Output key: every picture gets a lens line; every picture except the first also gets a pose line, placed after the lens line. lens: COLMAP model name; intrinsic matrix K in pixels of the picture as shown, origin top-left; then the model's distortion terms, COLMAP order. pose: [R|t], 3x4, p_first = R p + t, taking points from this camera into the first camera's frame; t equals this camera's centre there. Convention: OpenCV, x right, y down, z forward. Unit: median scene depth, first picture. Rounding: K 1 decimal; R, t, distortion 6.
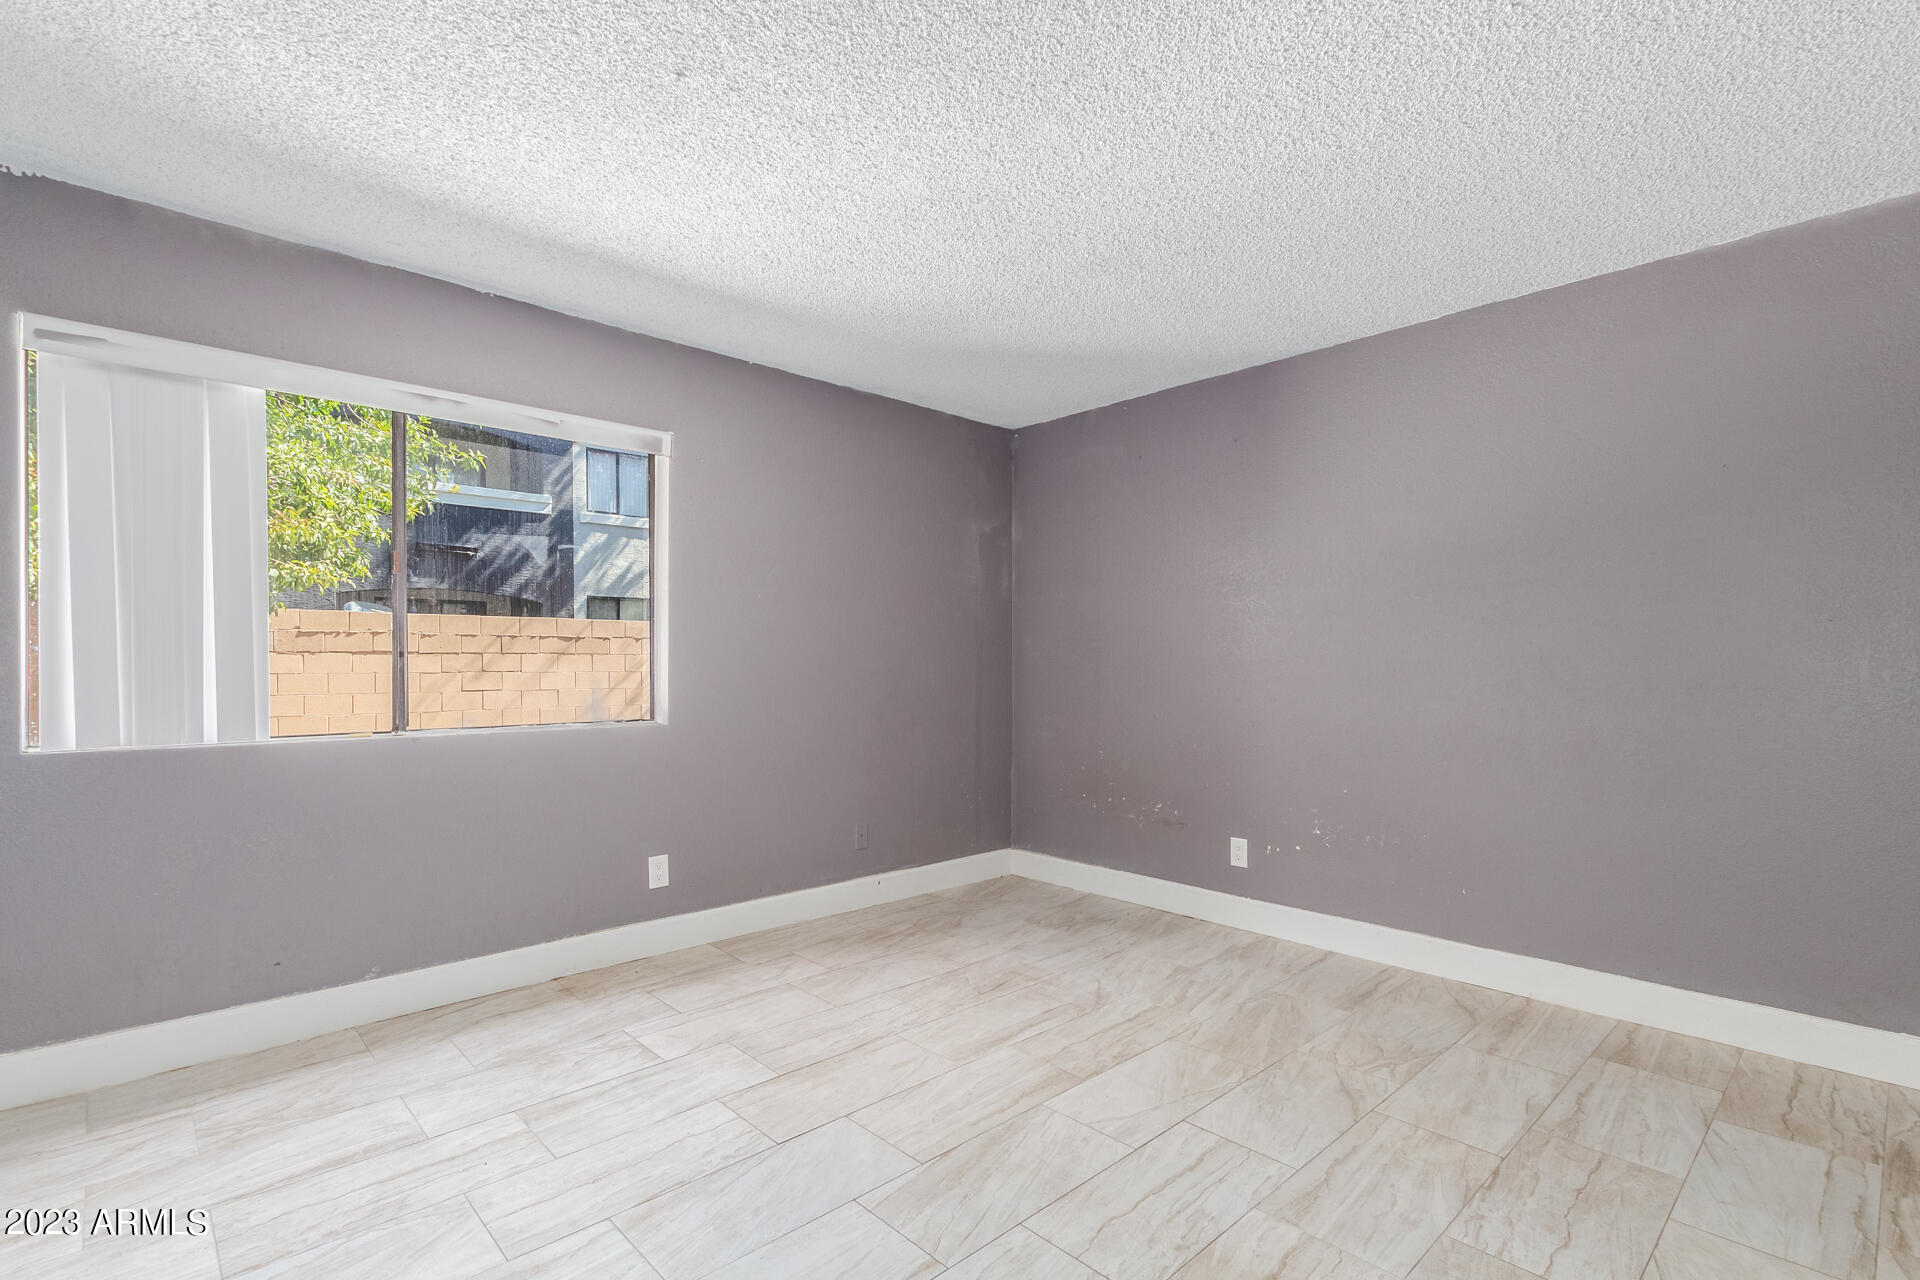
lens RADIAL K [[890.7, 0, 955.2], [0, 890.7, 655.0], [0, 0, 1]] dist [0.002521, -0.001290]
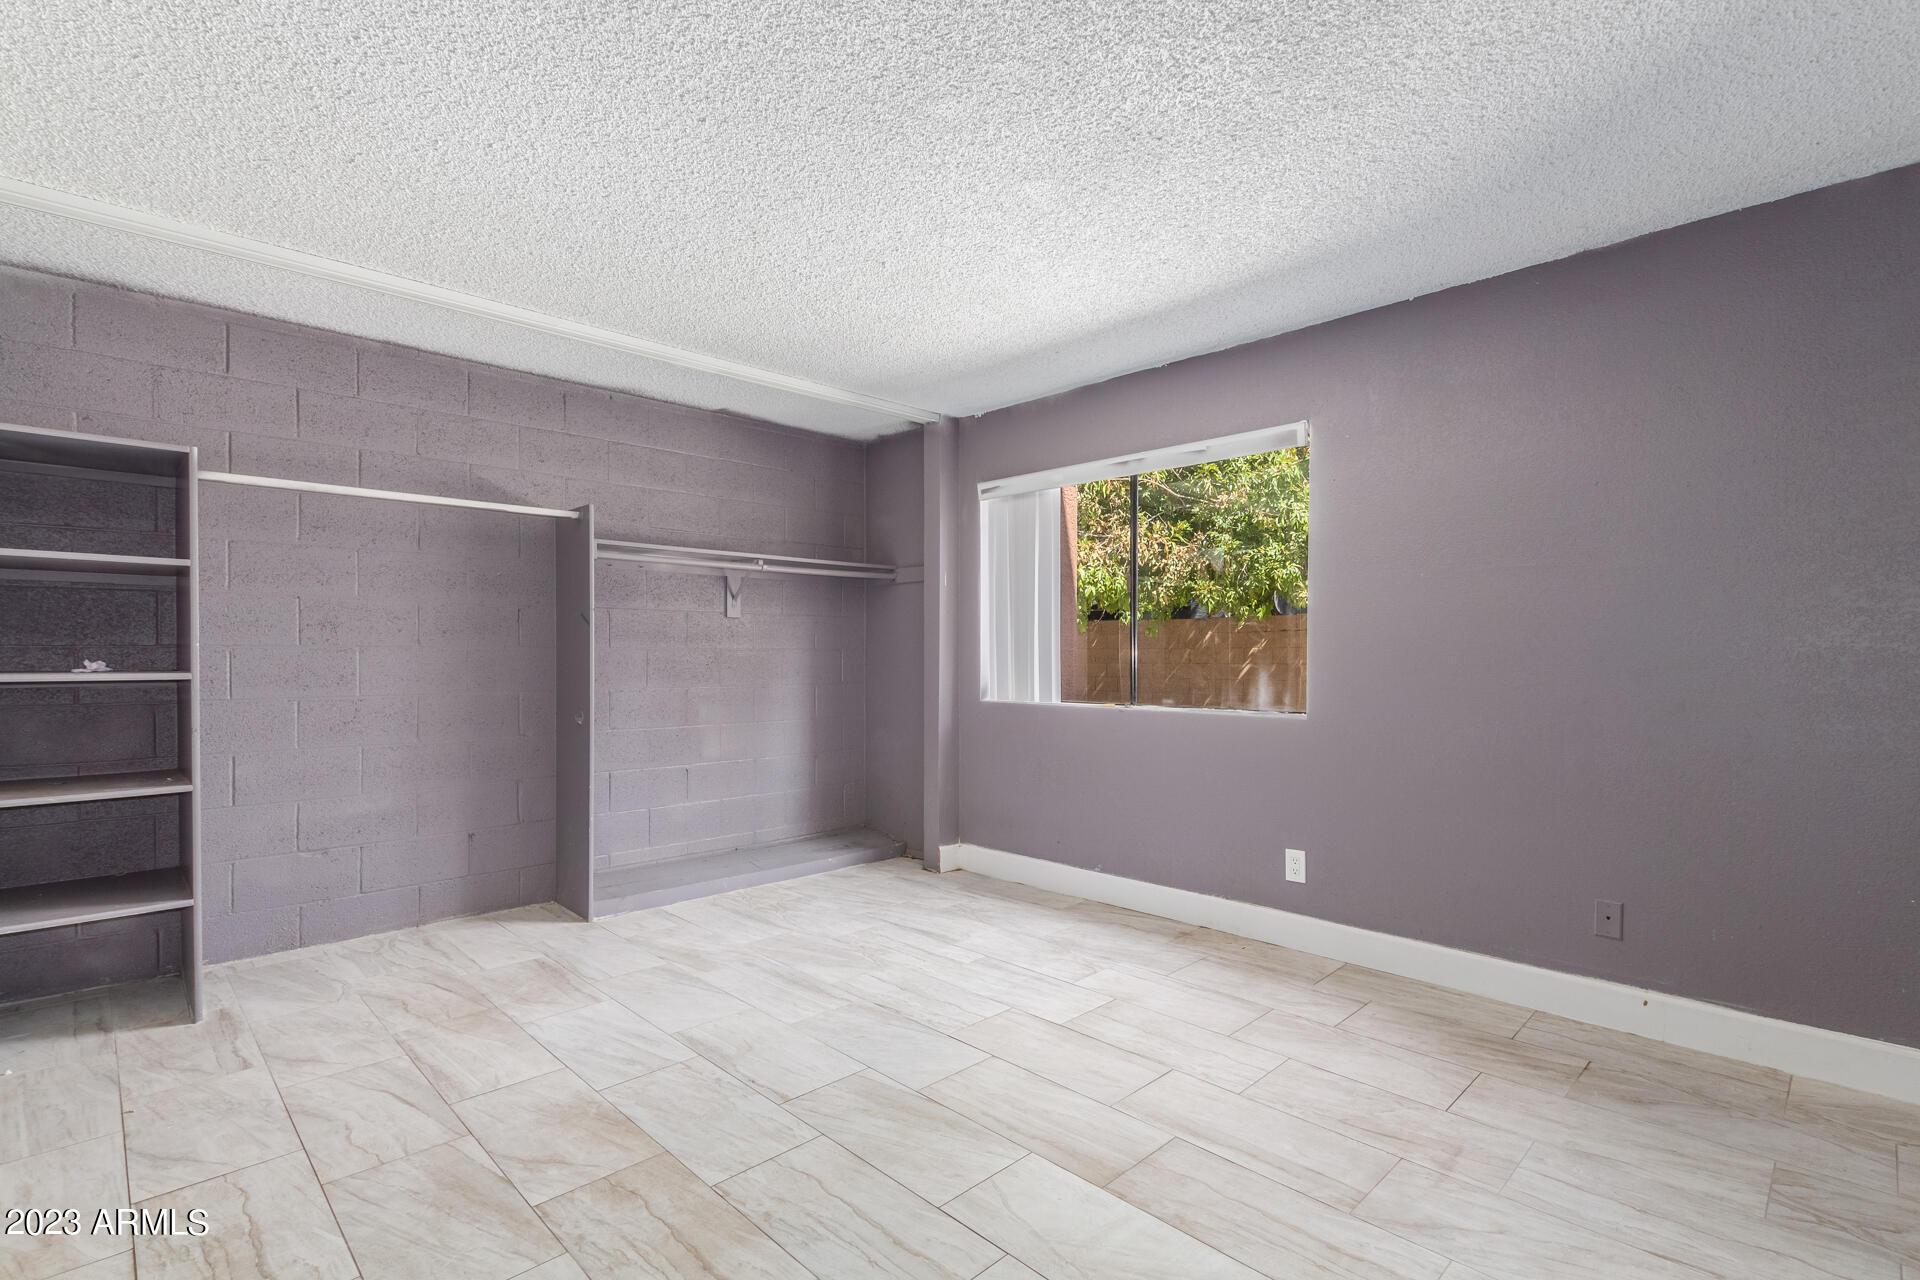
lens RADIAL K [[890.7, 0, 955.5], [0, 890.7, 647.4], [0, 0, 1]] dist [0.002521, -0.001290]
pose [[0.022280, -0.006496, -0.999731, 0.782965], [0.009739, 0.999933, -0.006280, 0.001678], [0.999704, -0.009597, 0.022342, 0.717459]]
